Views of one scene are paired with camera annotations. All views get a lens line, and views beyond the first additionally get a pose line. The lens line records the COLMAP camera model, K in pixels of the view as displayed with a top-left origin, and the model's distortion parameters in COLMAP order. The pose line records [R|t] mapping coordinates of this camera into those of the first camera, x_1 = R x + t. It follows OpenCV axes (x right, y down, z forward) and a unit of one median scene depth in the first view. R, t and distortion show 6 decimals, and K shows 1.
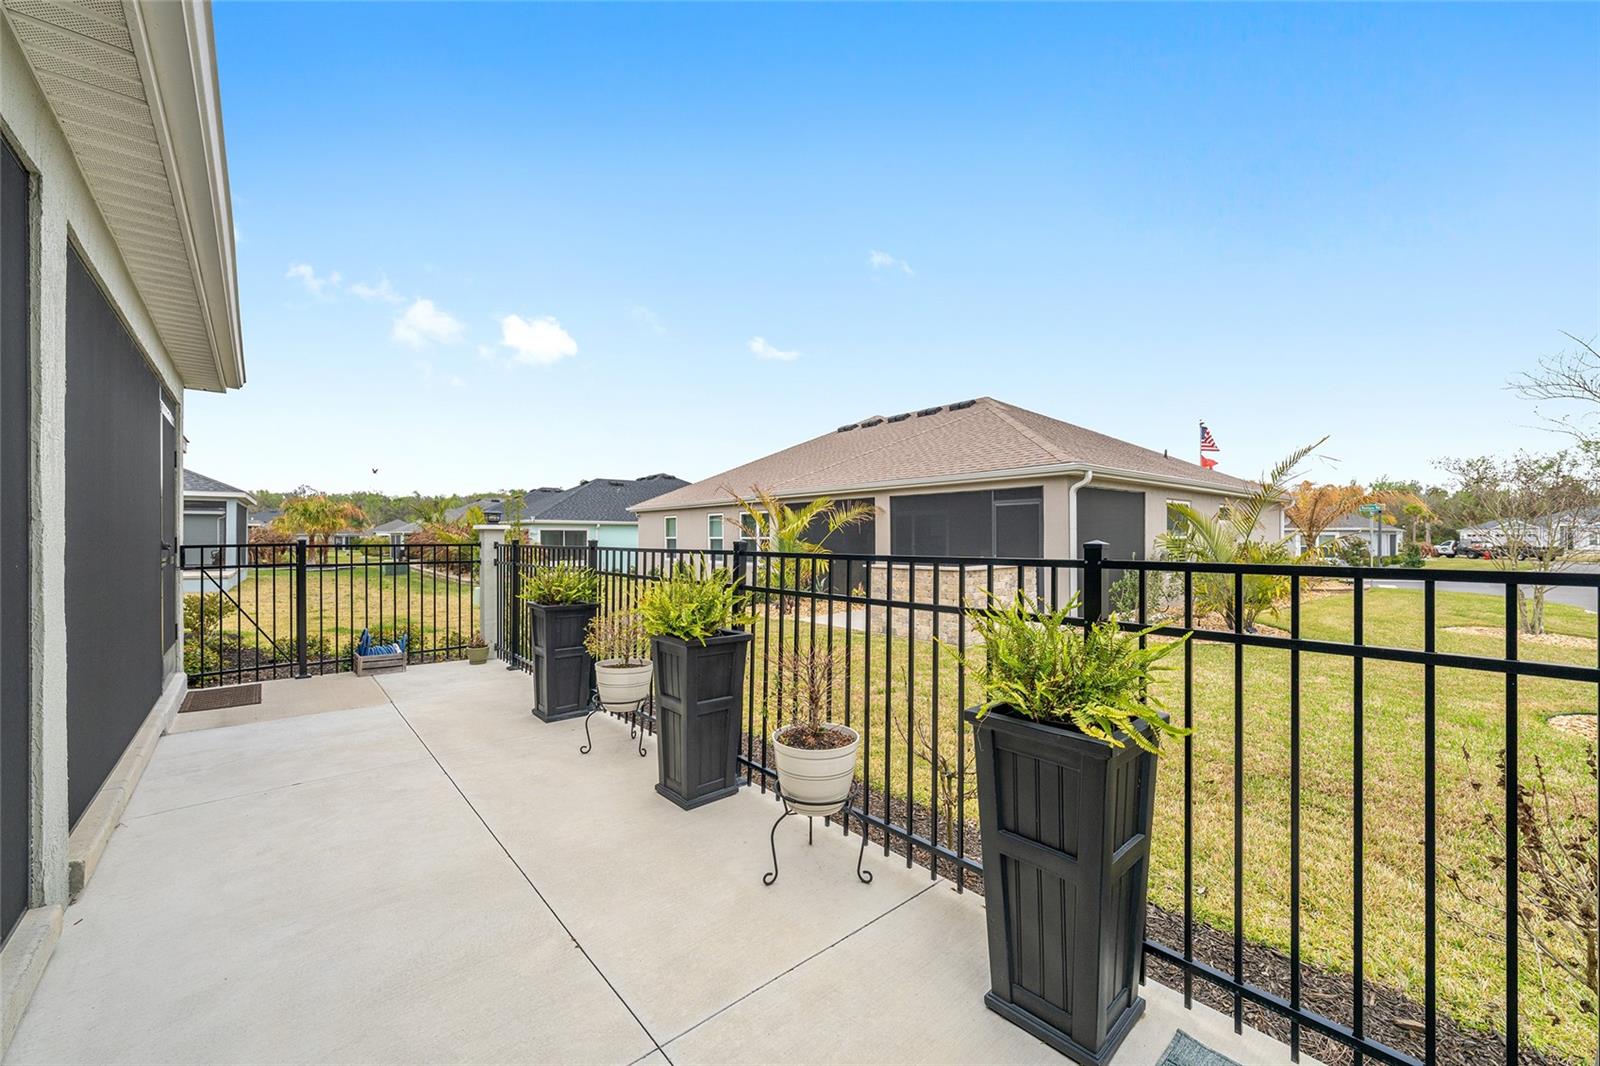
lens RADIAL K [[613.9, 0, 807.2], [0, 613.9, 537.3], [0, 0, 1]] dist [0.000480, 0.000777]
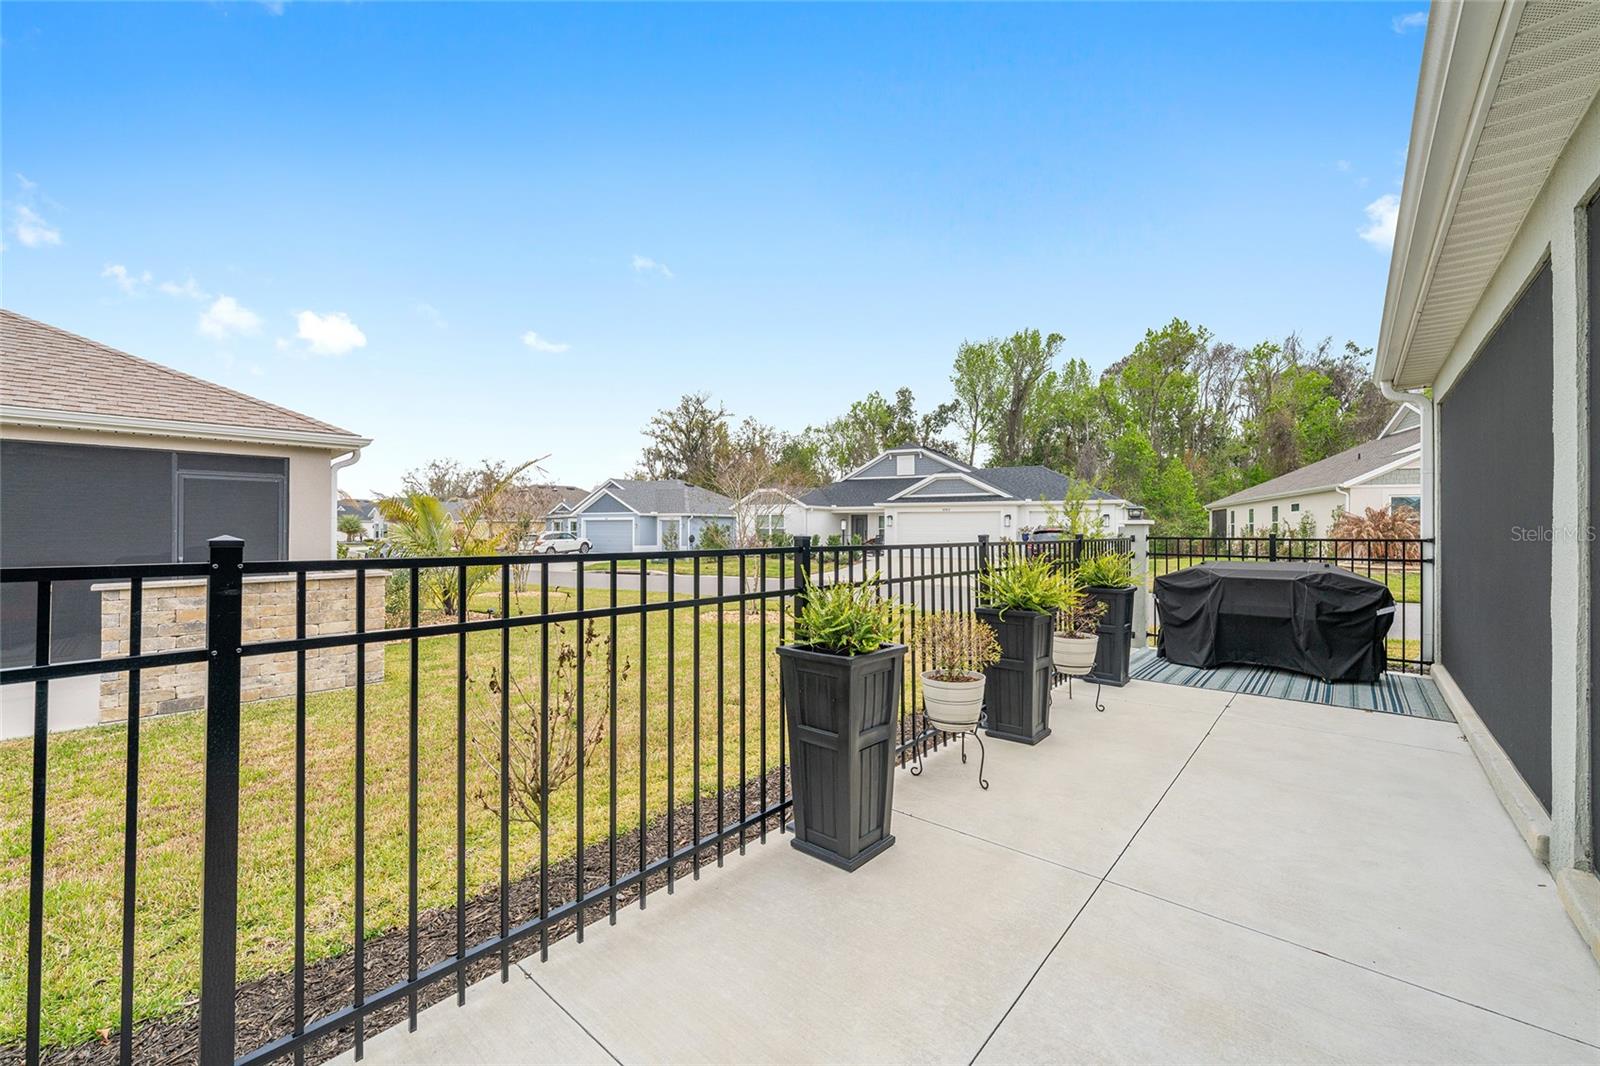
lens RADIAL K [[613.9, 0, 828.2], [0, 613.9, 527.8], [0, 0, 1]] dist [0.000480, 0.000777]
pose [[-0.114009, 0.001716, 0.993478, -0.318575], [-0.001285, 0.999997, -0.001875, -0.001025], [-0.993479, -0.001491, -0.114007, 0.358440]]
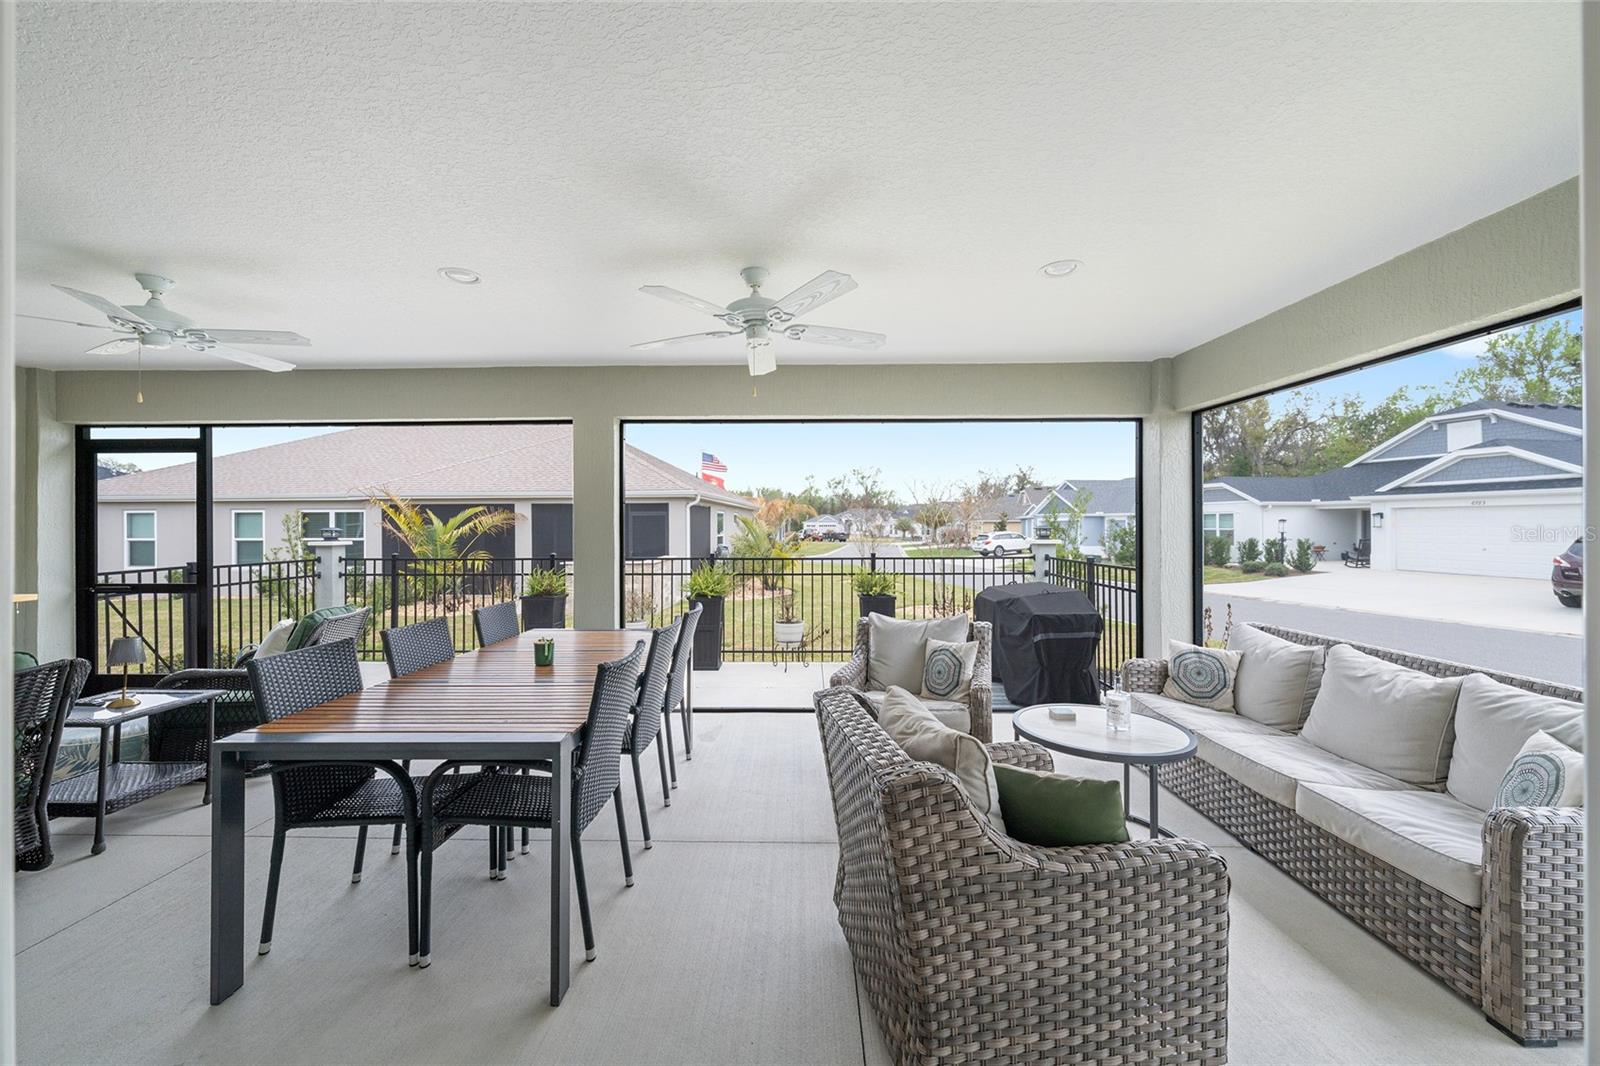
lens RADIAL K [[613.9, 0, 804.2], [0, 613.9, 522.3], [0, 0, 1]] dist [0.000480, 0.000777]
pose [[0.679732, 0.003087, 0.733454, -0.366942], [0.003545, 0.999966, -0.007494, -0.020993], [-0.733452, 0.007694, 0.679697, -0.176472]]
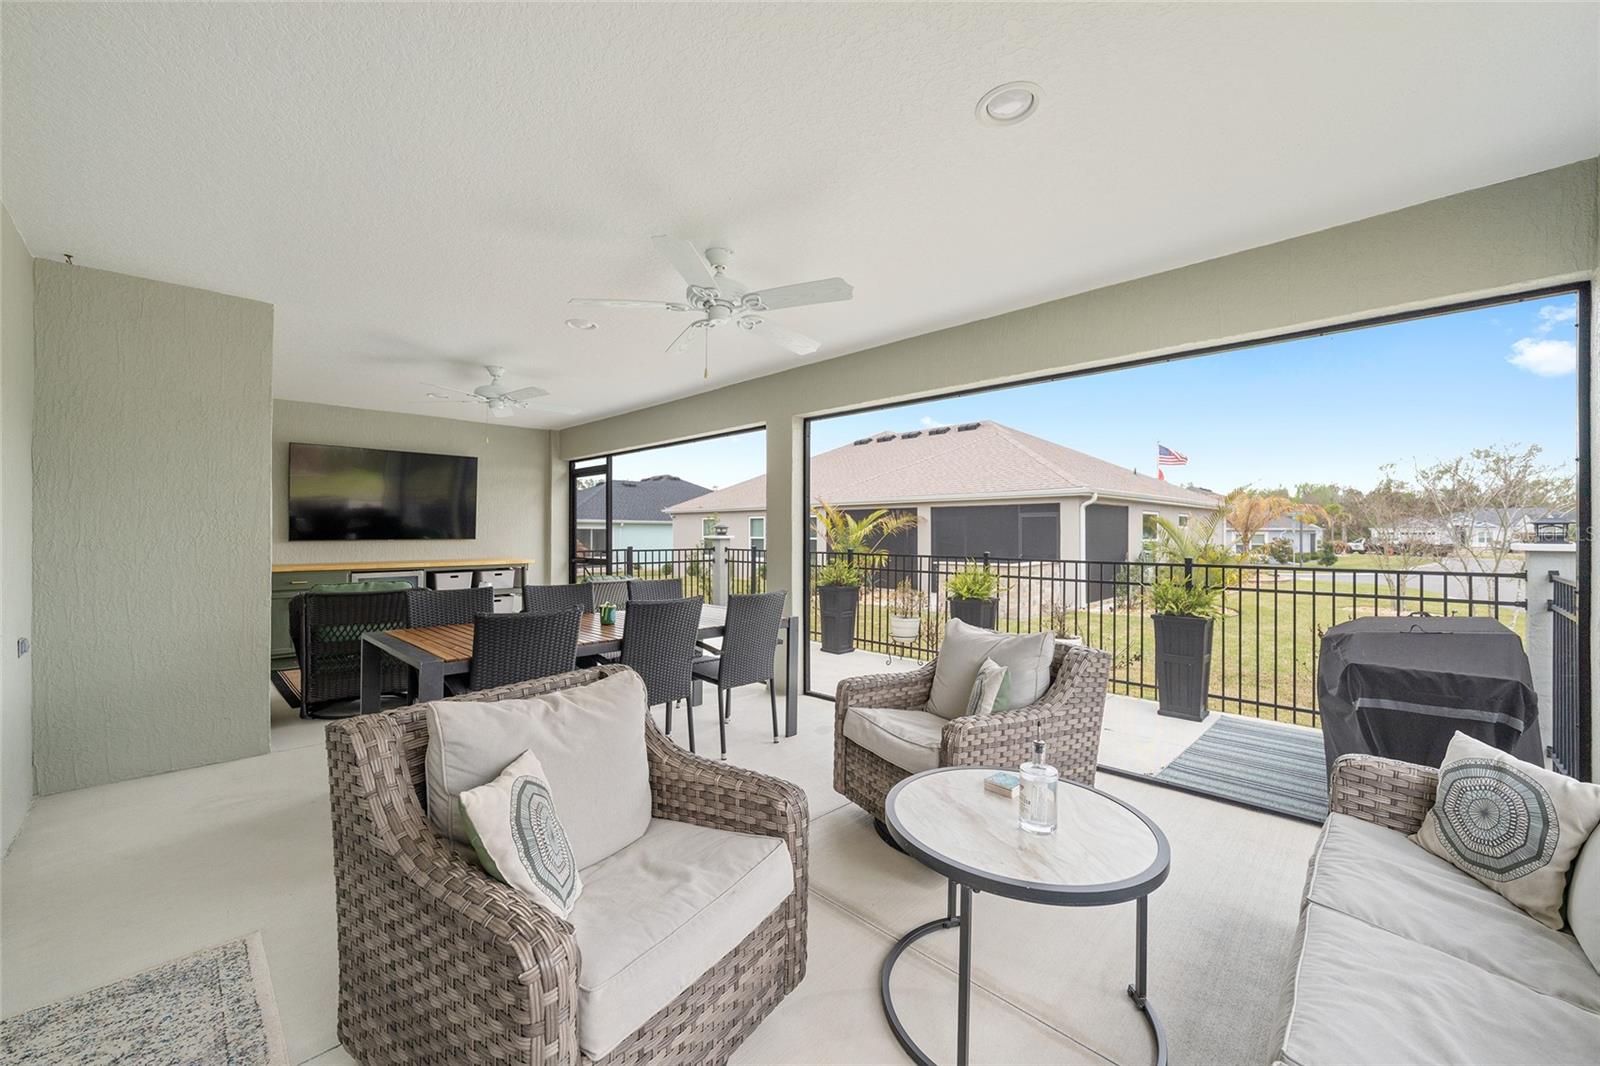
lens RADIAL K [[613.9, 0, 809.2], [0, 613.9, 533.8], [0, 0, 1]] dist [0.000480, 0.000777]
pose [[0.997365, 0.002917, 0.072494, -0.203678], [-0.003043, 0.999994, 0.001634, -0.013264], [-0.072489, -0.001851, 0.997368, -0.233370]]
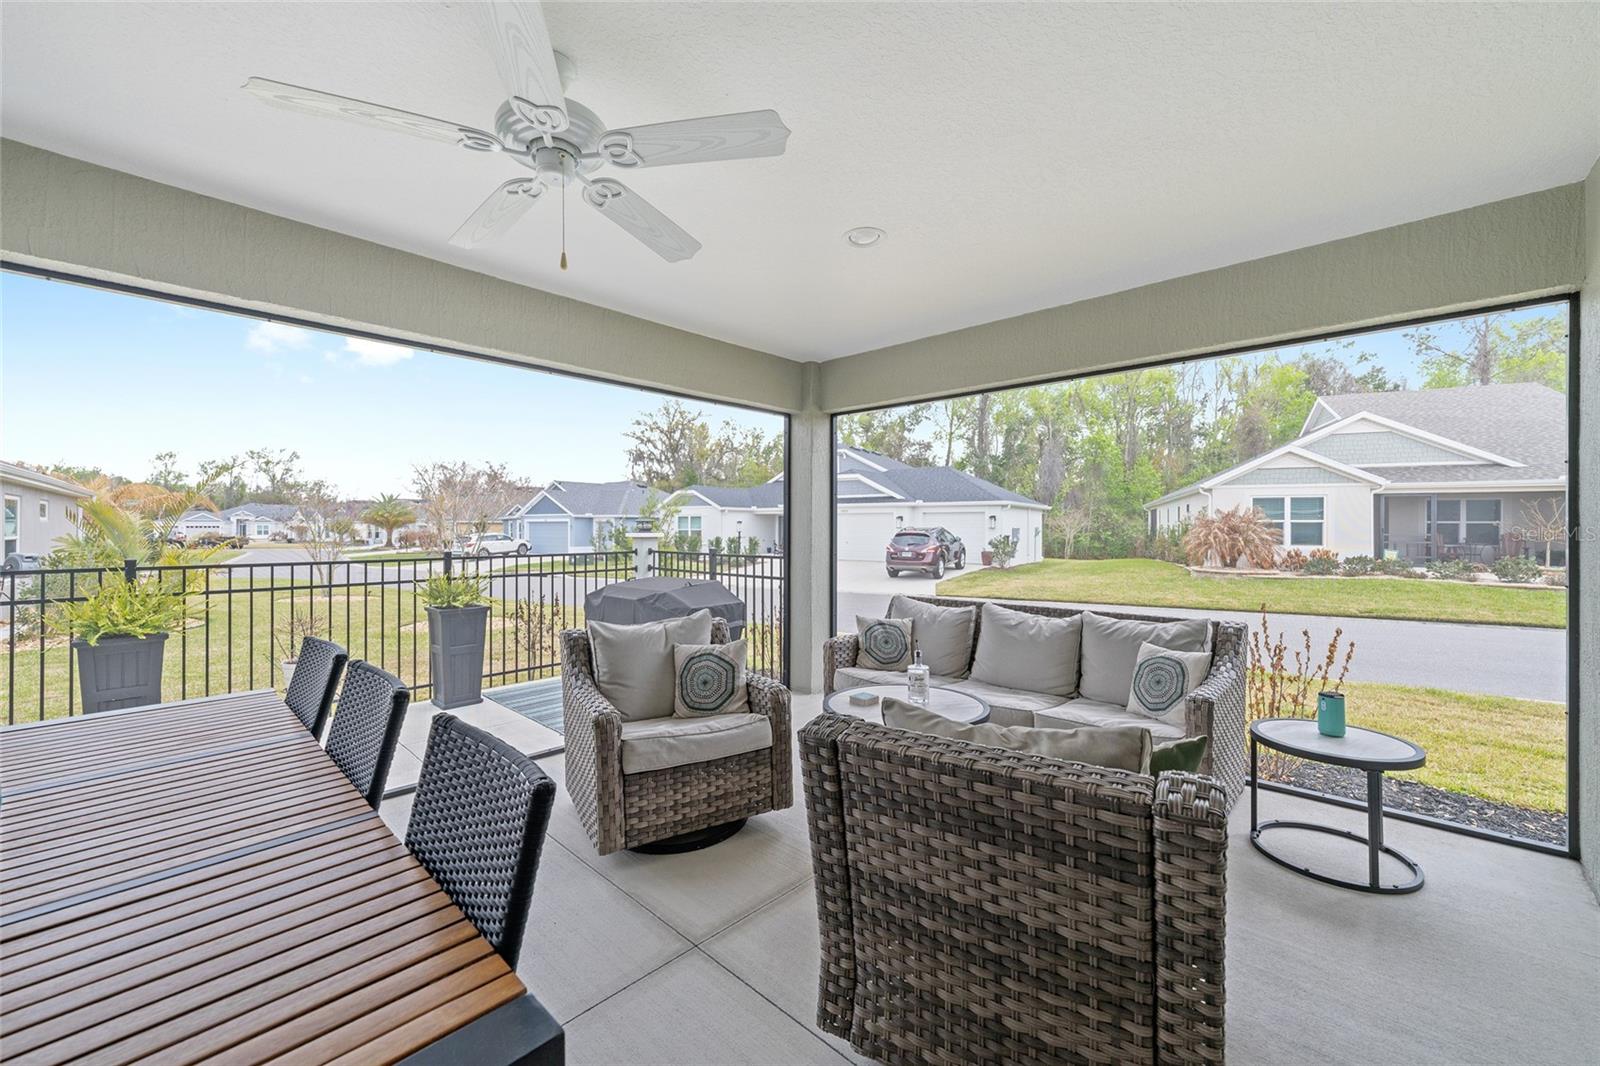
lens RADIAL K [[613.9, 0, 808.6], [0, 613.9, 527.6], [0, 0, 1]] dist [0.000480, 0.000777]
pose [[-0.072686, 0.000429, 0.997355, -0.353689], [0.001099, 0.999999, -0.000351, -0.013284], [-0.997354, 0.001071, -0.072686, -0.062811]]
